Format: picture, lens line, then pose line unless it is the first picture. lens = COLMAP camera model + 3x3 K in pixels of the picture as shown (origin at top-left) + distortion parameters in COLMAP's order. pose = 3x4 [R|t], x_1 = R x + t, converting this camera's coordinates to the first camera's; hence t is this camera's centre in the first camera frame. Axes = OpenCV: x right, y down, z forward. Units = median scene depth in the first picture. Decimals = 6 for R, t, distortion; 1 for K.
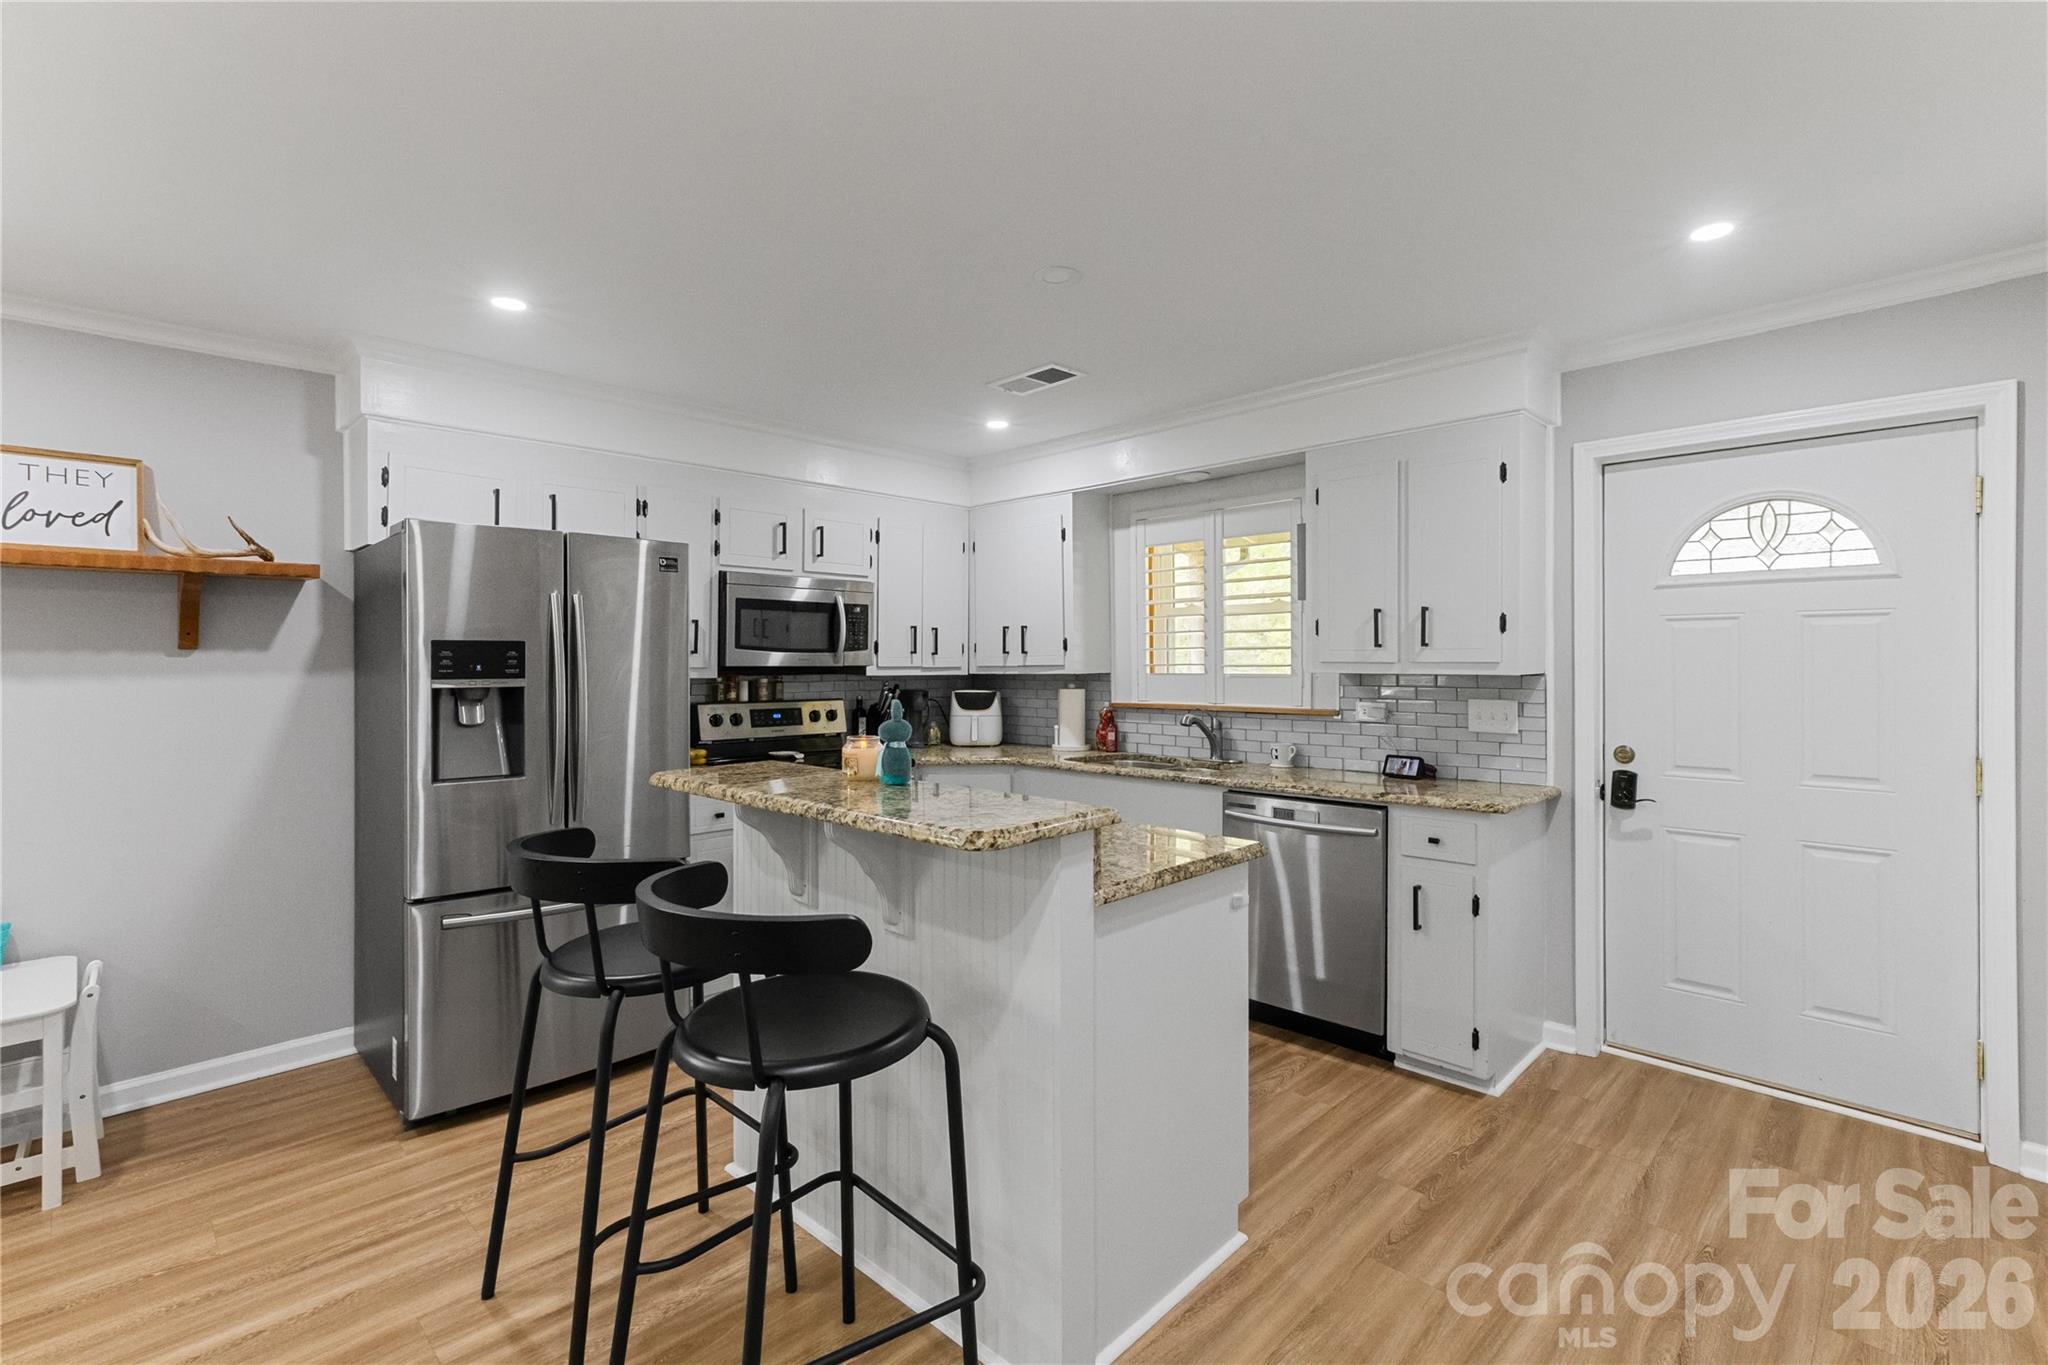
lens RADIAL K [[920.9, 0, 1031.1], [0, 920.9, 669.8], [0, 0, 1]] dist [0.006857, -0.000454]
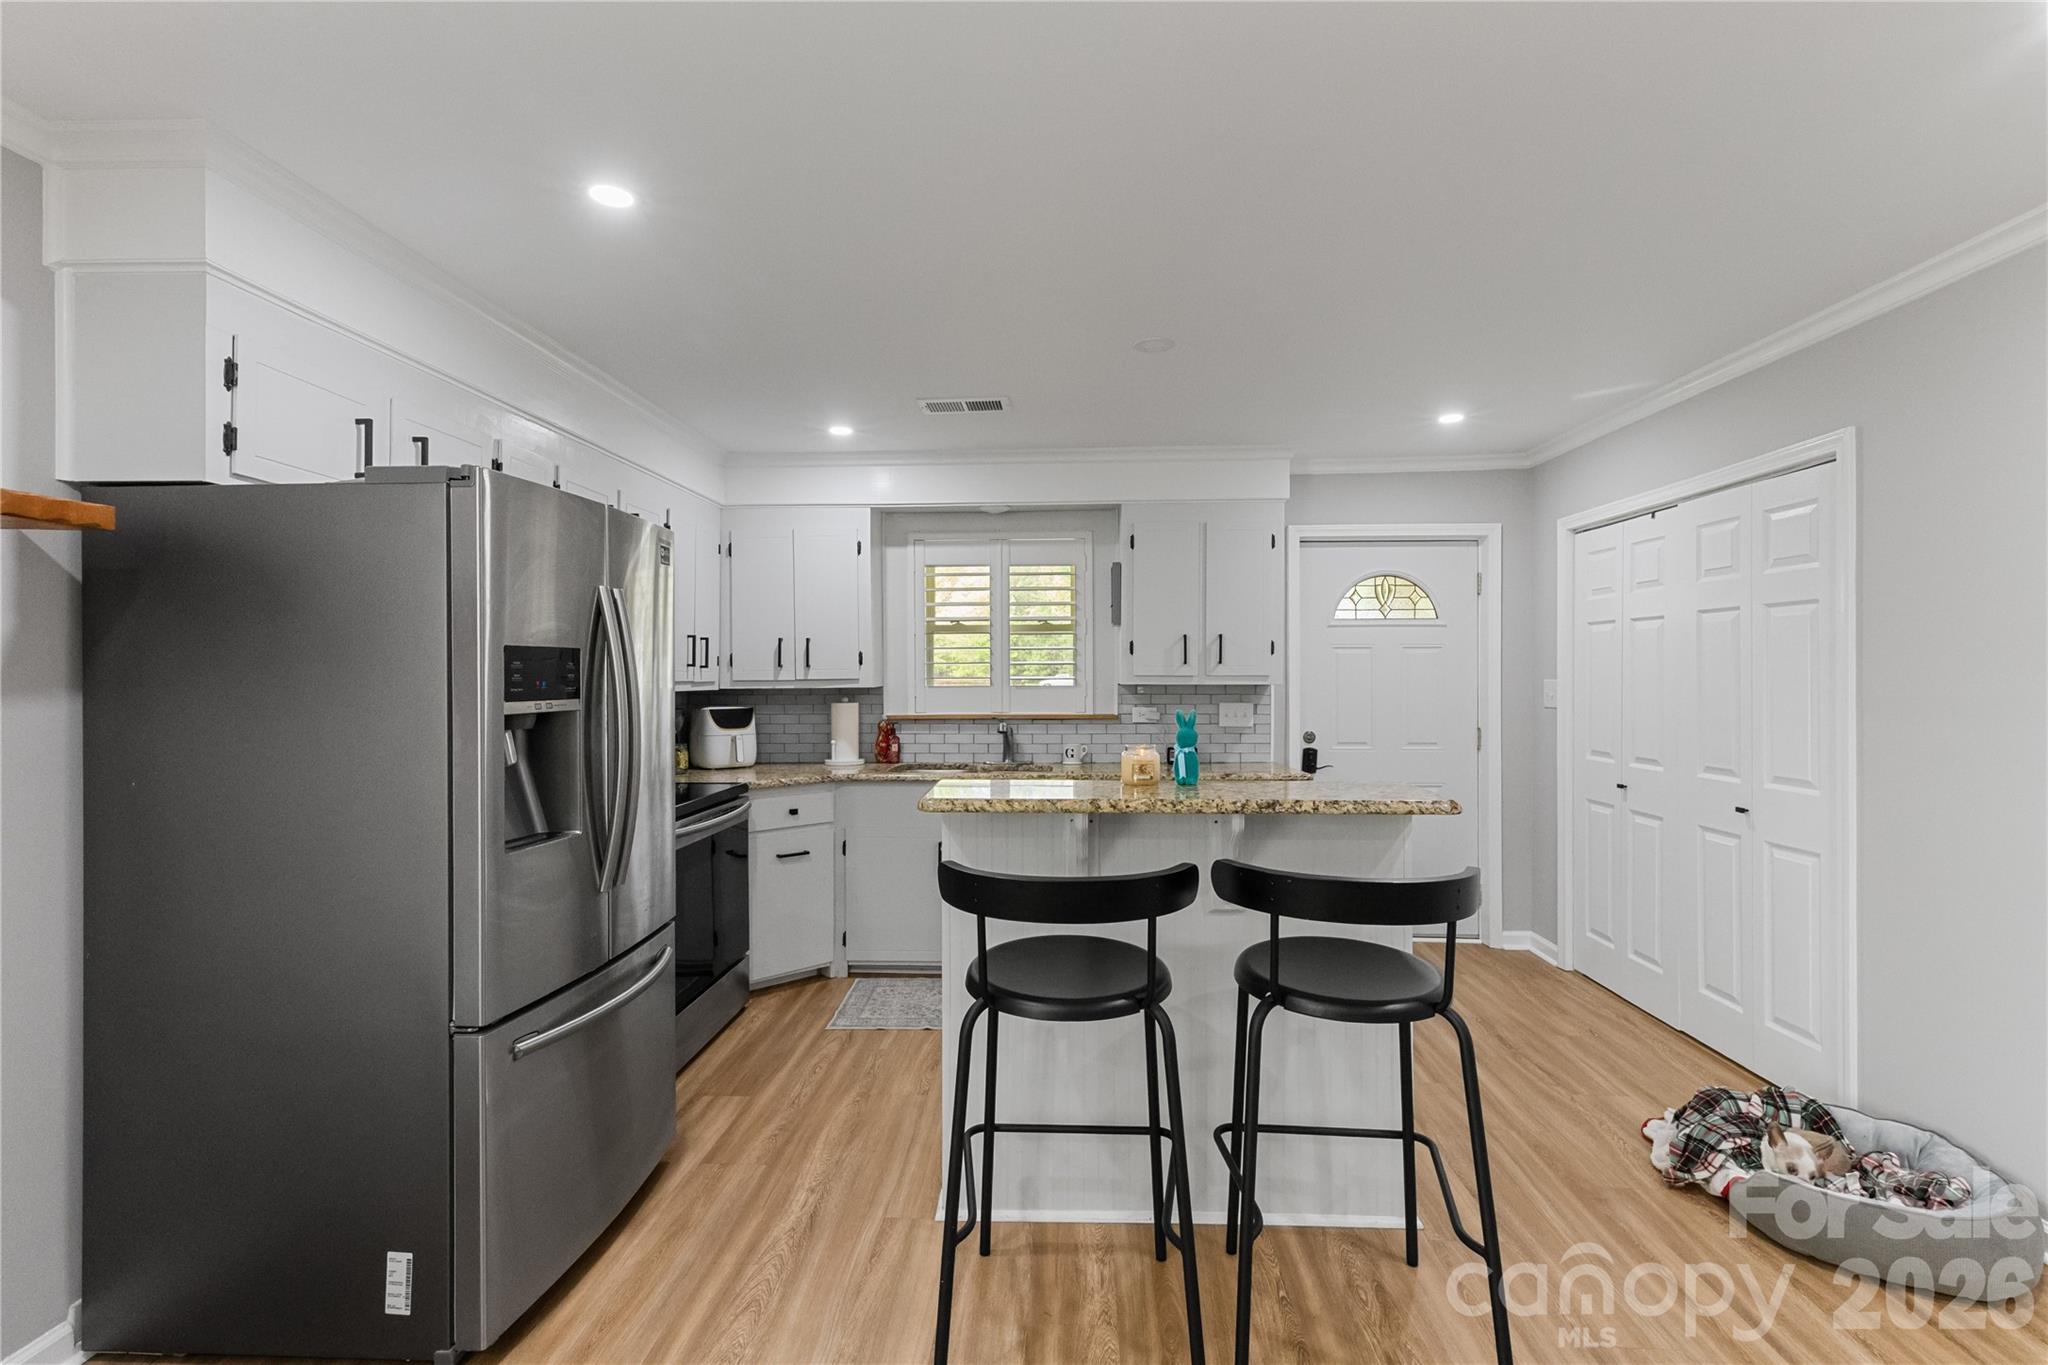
lens RADIAL K [[920.9, 0, 1034.5], [0, 920.9, 680.9], [0, 0, 1]] dist [0.006857, -0.000454]
pose [[0.747878, -0.004958, 0.663817, -0.505778], [0.007048, 0.999975, -0.000472, -0.001239], [-0.663798, 0.005032, 0.747895, 0.135191]]
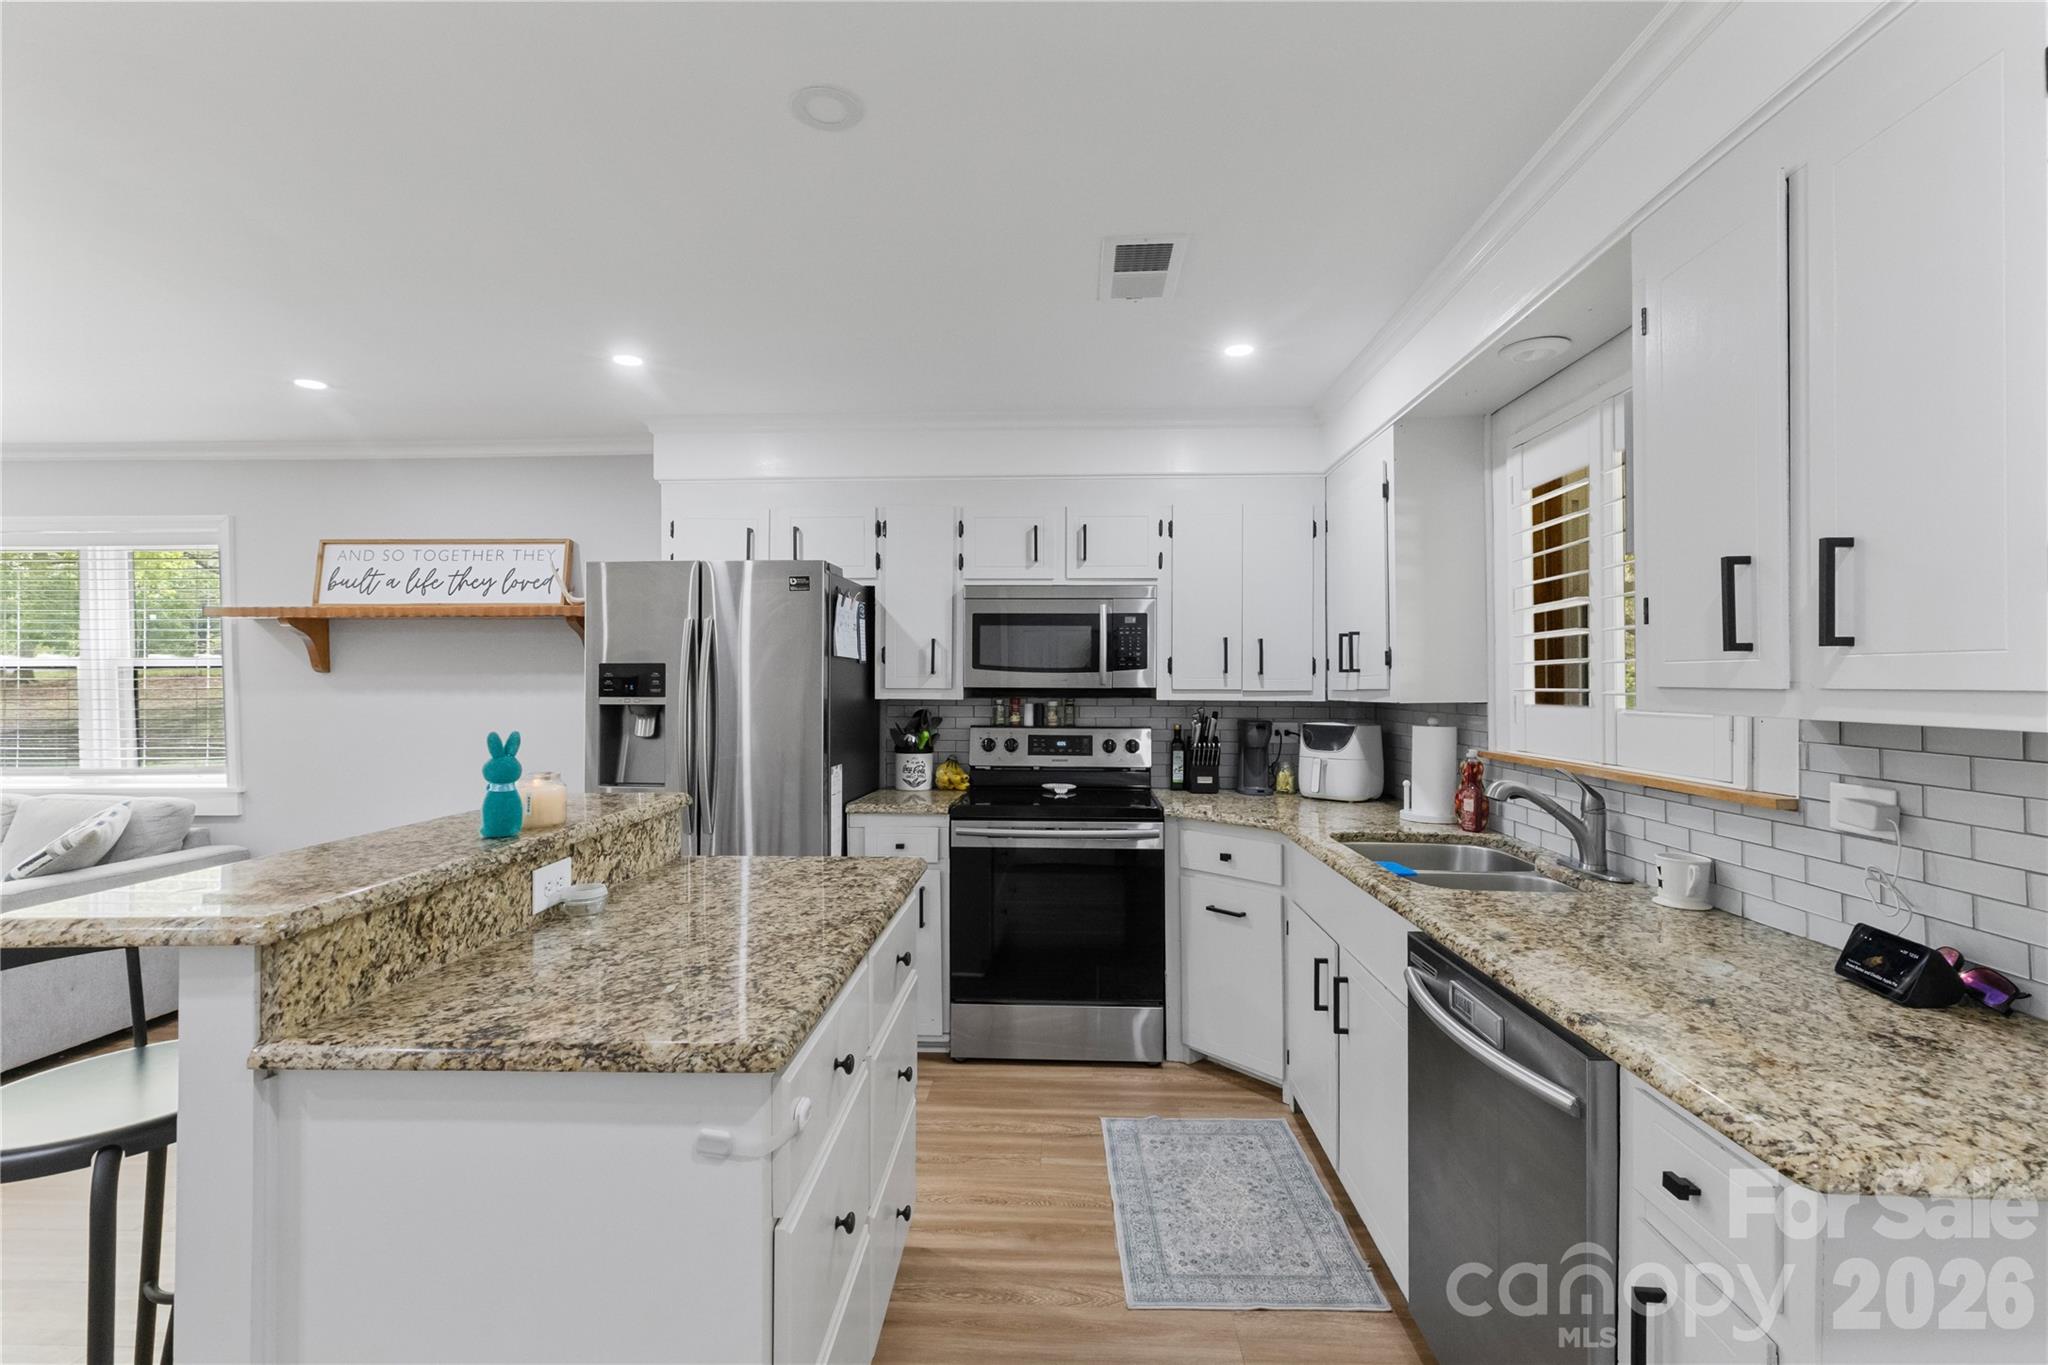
lens RADIAL K [[920.9, 0, 1035.7], [0, 920.9, 678.1], [0, 0, 1]] dist [0.006857, -0.000454]
pose [[0.666491, -0.000260, -0.745513, 0.373303], [-0.009393, 0.999918, -0.008746, -0.005087], [0.745454, 0.012831, 0.666434, 0.392895]]
